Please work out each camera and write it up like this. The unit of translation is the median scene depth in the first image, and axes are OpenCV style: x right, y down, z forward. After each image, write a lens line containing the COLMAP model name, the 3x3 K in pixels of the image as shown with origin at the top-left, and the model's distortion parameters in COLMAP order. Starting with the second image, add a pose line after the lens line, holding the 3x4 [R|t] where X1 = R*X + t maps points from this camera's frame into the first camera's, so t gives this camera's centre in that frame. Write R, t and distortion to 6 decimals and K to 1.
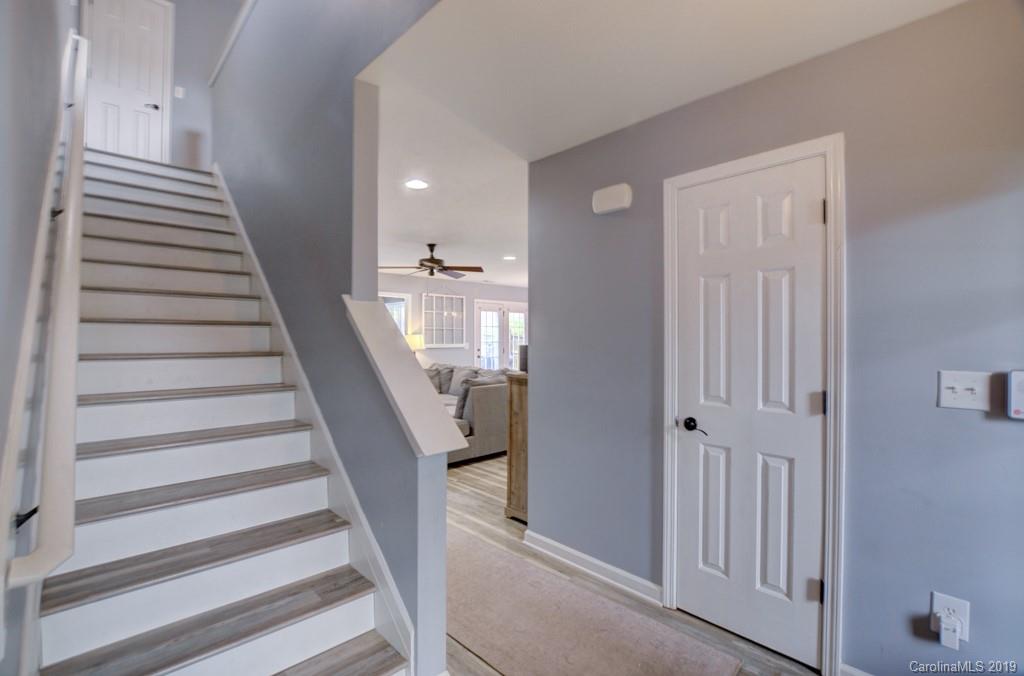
lens RADIAL K [[454.1, 0, 511.5], [0, 454.1, 340.5], [0, 0, 1]] dist [-0.034889, 0.006742]
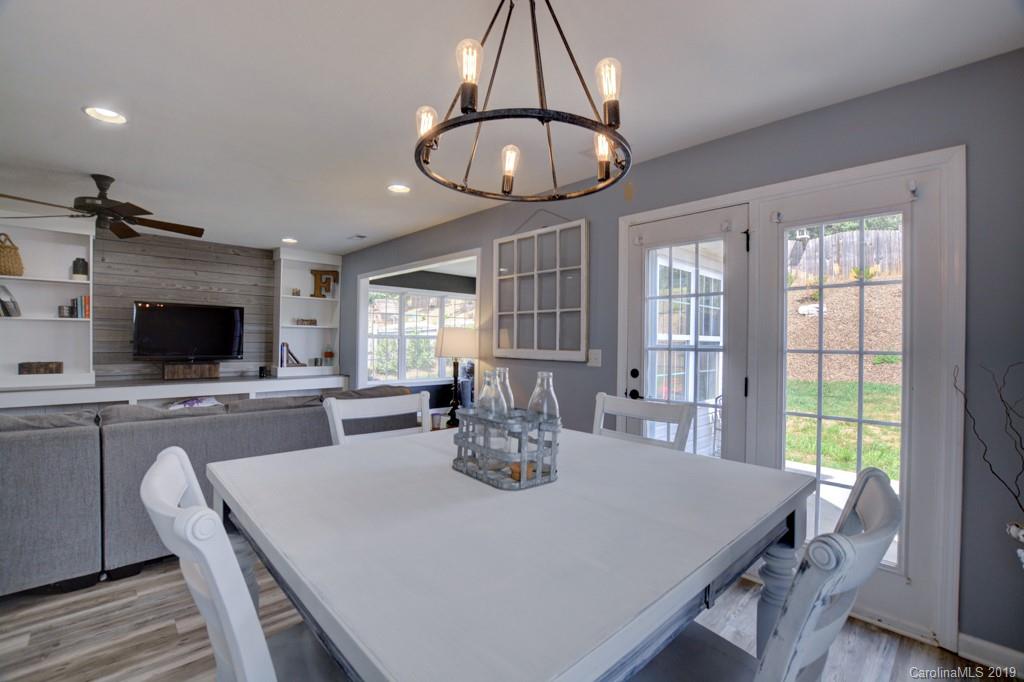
lens RADIAL K [[454.3, 0, 513.0], [0, 454.3, 342.6], [0, 0, 1]] dist [-0.036153, 0.007049]
pose [[-0.002952, 0.004195, -0.999987, 0.266333], [-0.020358, 0.999784, 0.004254, -0.000351], [0.999788, 0.020370, -0.002866, 0.988699]]
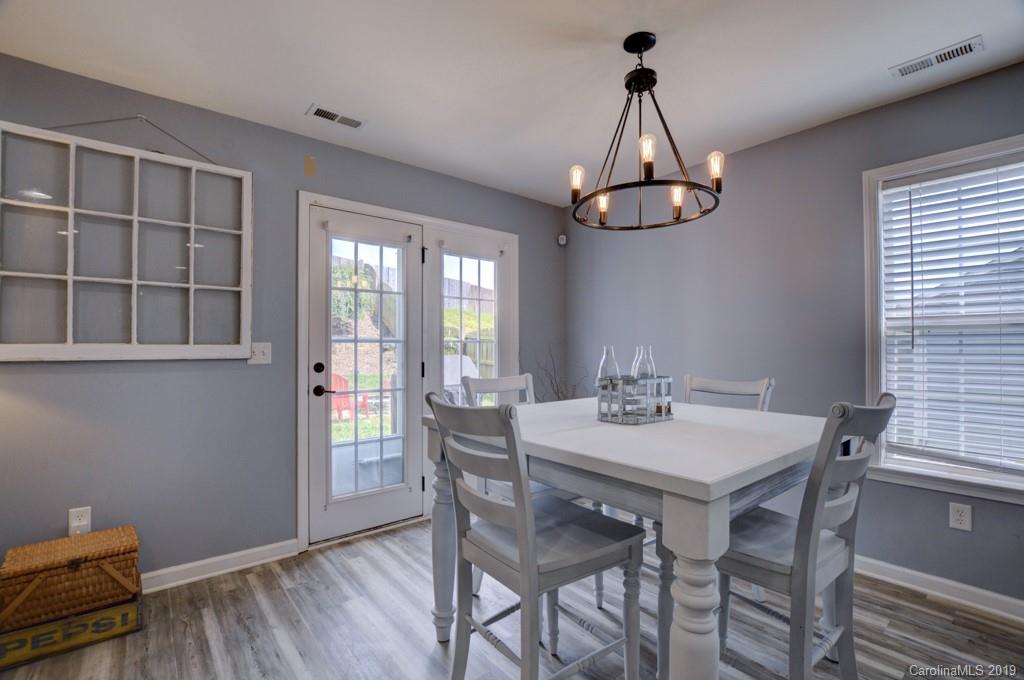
lens RADIAL K [[454.1, 0, 511.5], [0, 454.1, 342.5], [0, 0, 1]] dist [-0.034889, 0.006742]
pose [[0.997527, -0.001453, -0.070272, 0.077476], [0.000115, 0.999819, -0.019028, 0.011086], [0.070287, 0.018973, 0.997346, 0.776522]]
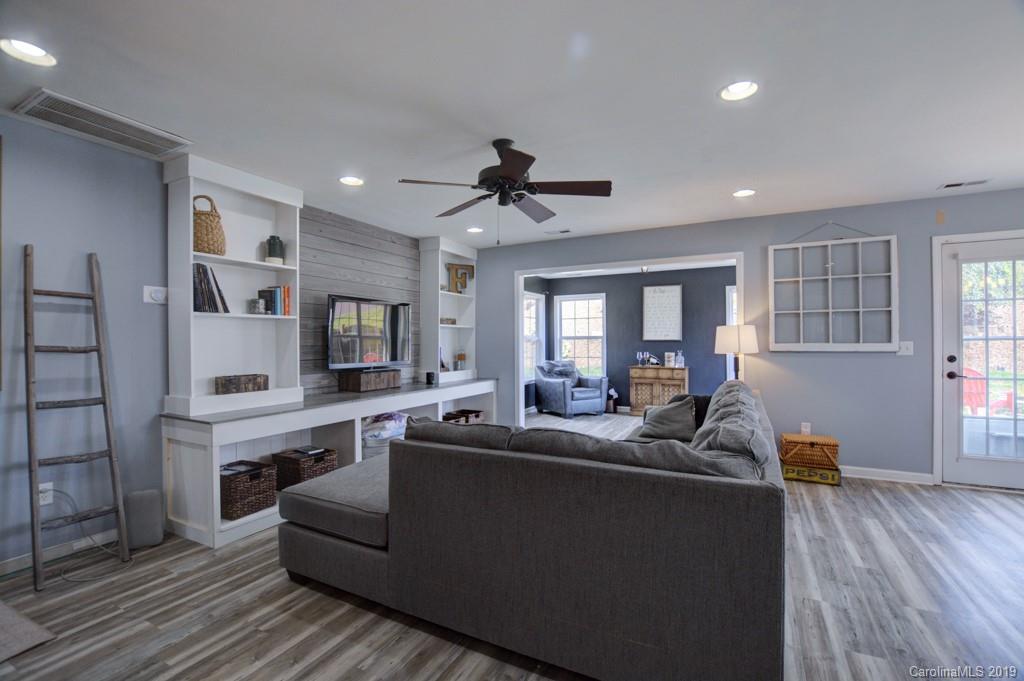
lens RADIAL K [[454.3, 0, 513.0], [0, 454.3, 342.1], [0, 0, 1]] dist [-0.036153, 0.007049]
pose [[0.320893, -0.001285, -0.947115, 0.192523], [-0.001321, 0.999998, -0.001804, 0.007573], [0.947115, 0.001830, 0.320891, 0.536096]]
